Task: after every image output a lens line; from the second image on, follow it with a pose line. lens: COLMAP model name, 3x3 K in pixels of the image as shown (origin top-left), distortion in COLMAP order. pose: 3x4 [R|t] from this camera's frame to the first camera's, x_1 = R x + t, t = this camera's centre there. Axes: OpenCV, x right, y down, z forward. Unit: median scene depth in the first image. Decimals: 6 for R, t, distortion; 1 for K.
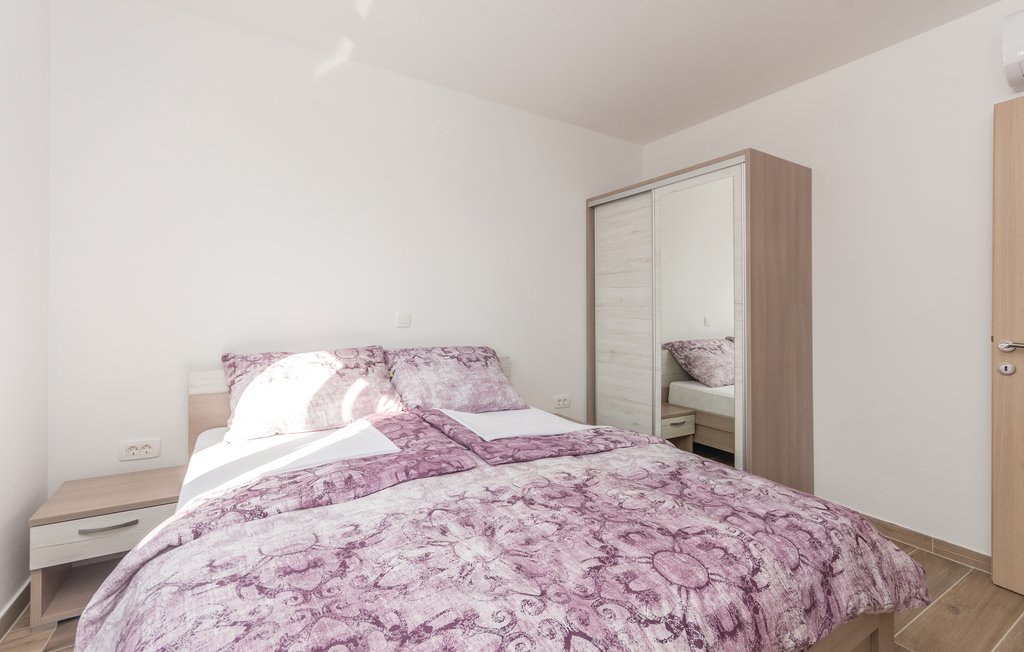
lens RADIAL K [[448.9, 0, 512.0], [0, 448.9, 326.0], [0, 0, 1]] dist [0.001344, -0.000026]
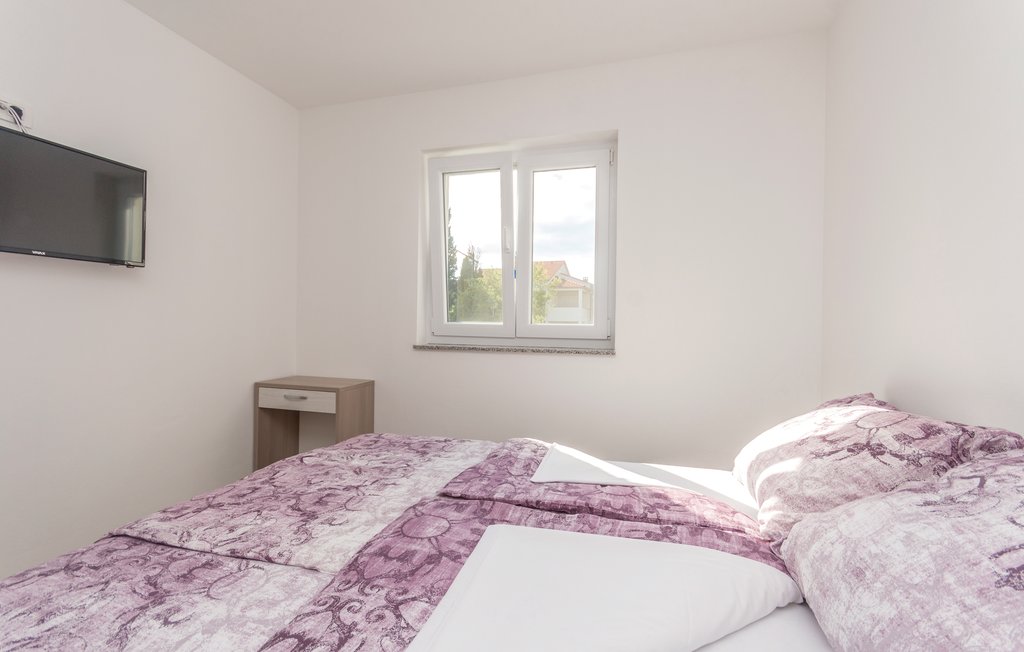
lens RADIAL K [[448.9, 0, 512.0], [0, 448.9, 326.0], [0, 0, 1]] dist [0.001344, -0.000026]
pose [[-0.728996, -0.020177, -0.684220, 0.499124], [-0.049184, 0.998526, 0.022956, -0.064565], [0.682748, 0.050388, -0.728914, 1.991369]]
